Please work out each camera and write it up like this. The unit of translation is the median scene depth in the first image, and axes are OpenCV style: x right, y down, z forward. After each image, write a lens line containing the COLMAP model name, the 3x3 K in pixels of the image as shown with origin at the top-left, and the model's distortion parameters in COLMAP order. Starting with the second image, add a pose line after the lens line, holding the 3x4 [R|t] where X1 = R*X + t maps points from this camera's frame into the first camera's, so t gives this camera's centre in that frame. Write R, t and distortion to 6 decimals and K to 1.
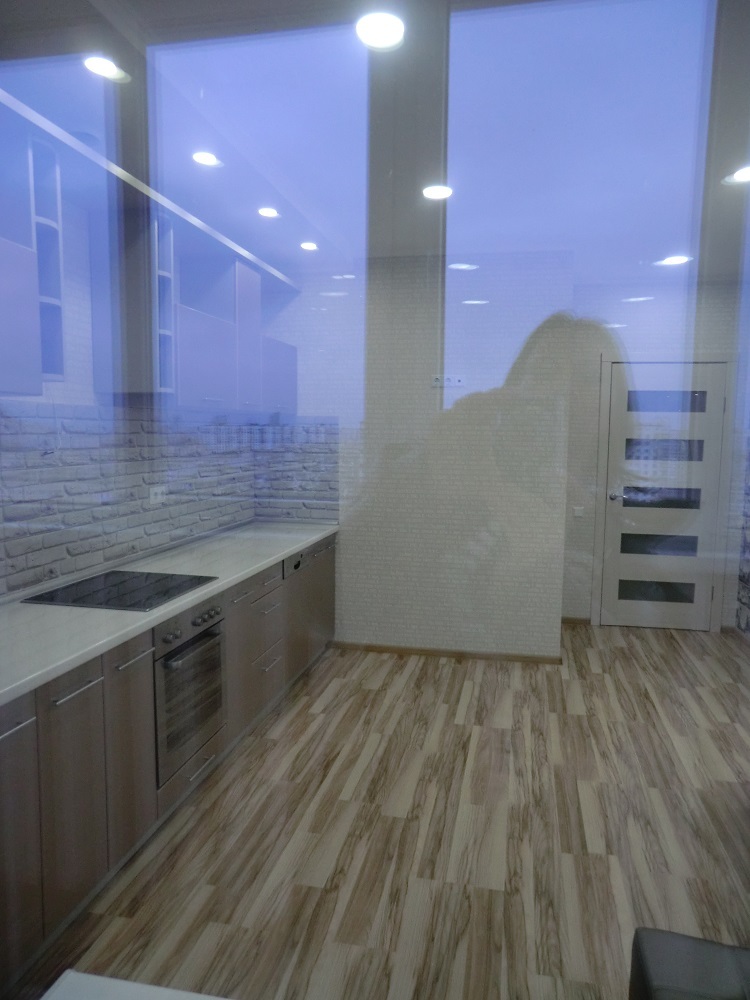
lens RADIAL K [[705.2, 0, 375.2], [0, 705.2, 499.9], [0, 0, 1]] dist [-0.079691, 0.098227]
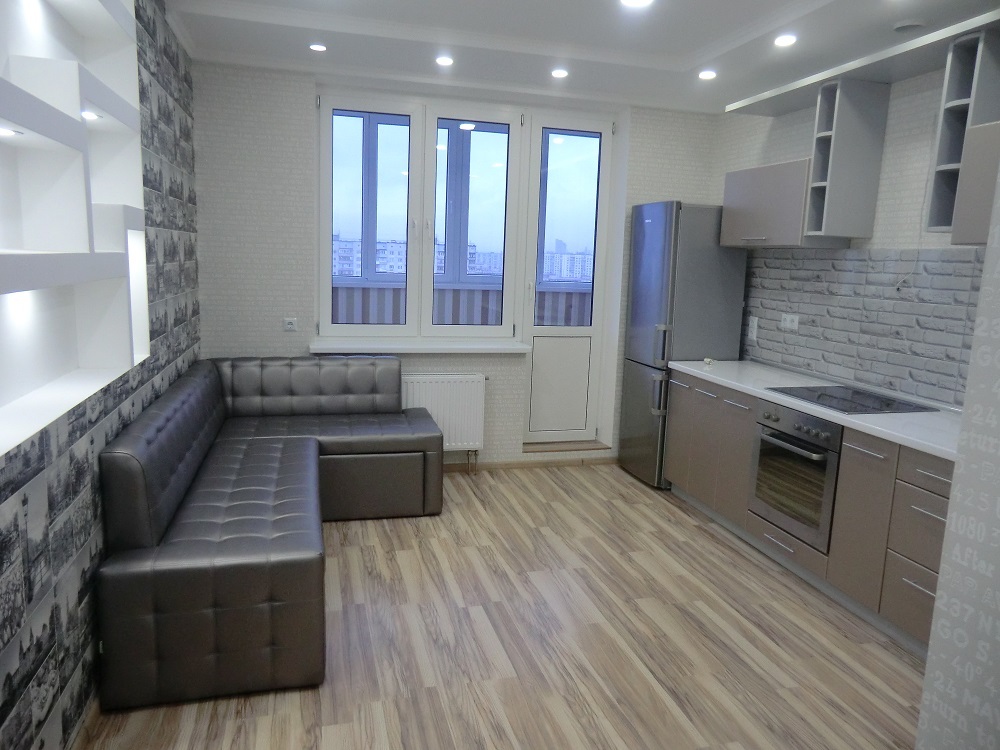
lens RADIAL K [[705.2, 0, 506.5], [0, 705.2, 374.3], [0, 0, 1]] dist [-0.079691, 0.098227]
pose [[-0.885312, 0.034907, -0.463684, 0.610292], [-0.088523, 0.966289, 0.241762, -0.129461], [0.456493, 0.255082, -0.852378, 1.458631]]
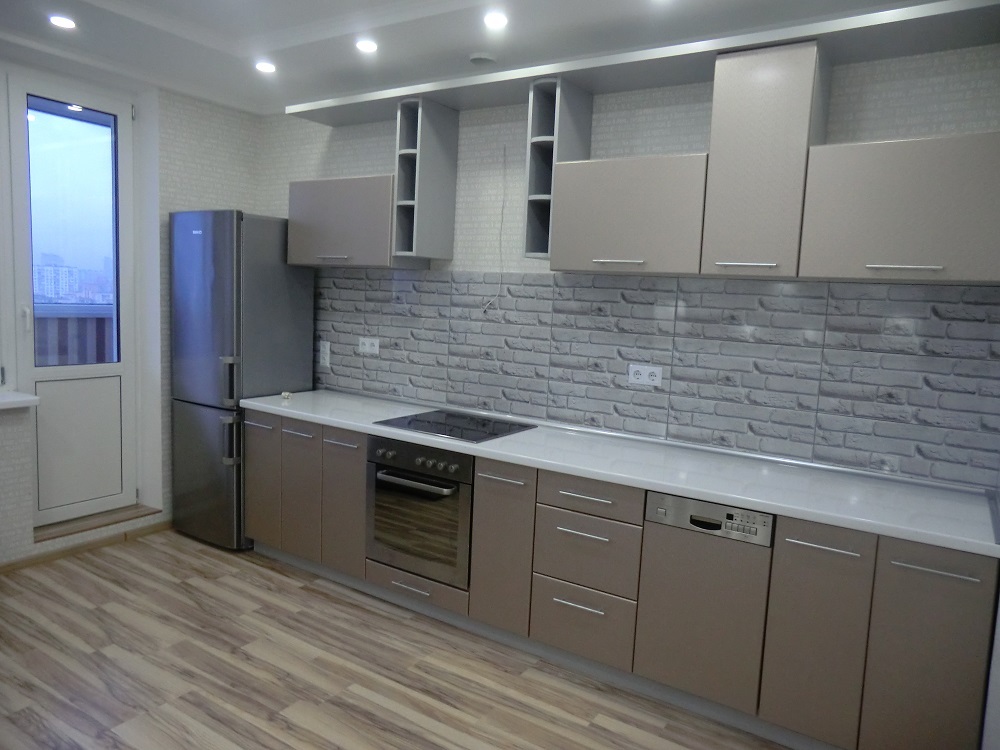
lens RADIAL K [[705.2, 0, 506.9], [0, 705.2, 372.8], [0, 0, 1]] dist [-0.079691, 0.098227]
pose [[-0.355879, 0.079545, -0.931141, 0.604779], [-0.139534, 0.980679, 0.137107, -0.113519], [0.924056, 0.178720, -0.337904, 1.222845]]
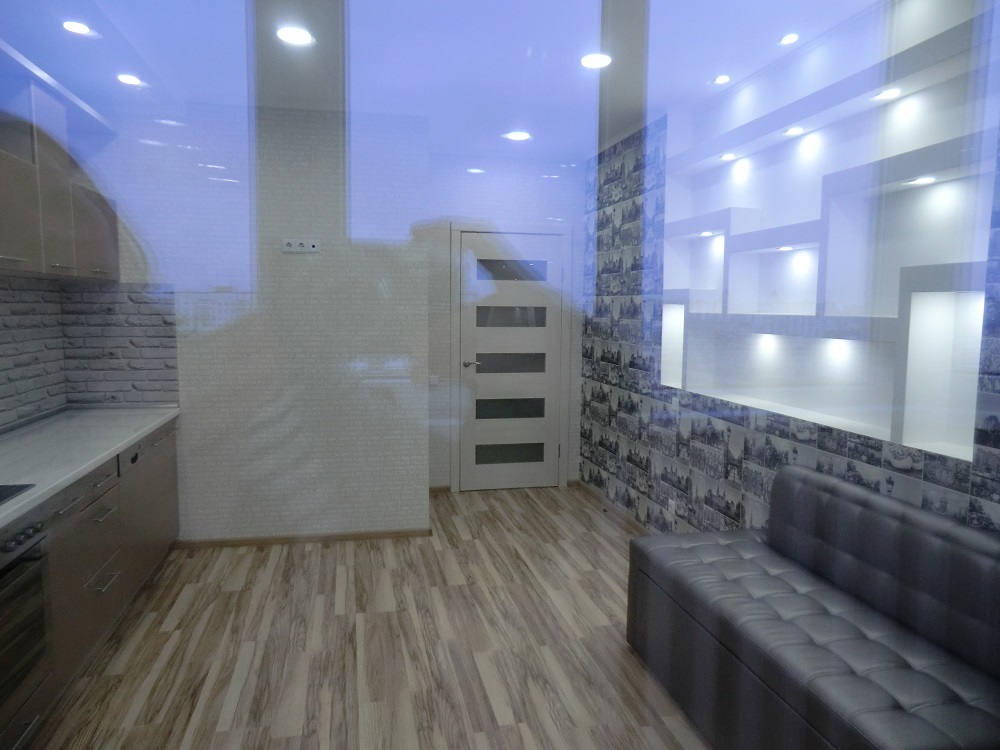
lens RADIAL K [[705.2, 0, 502.7], [0, 705.2, 369.3], [0, 0, 1]] dist [-0.079691, 0.098227]
pose [[0.911816, -0.038395, 0.408800, -0.053571], [0.039241, 0.999210, 0.006322, -0.002357], [-0.408720, 0.010277, 0.912602, 0.070038]]
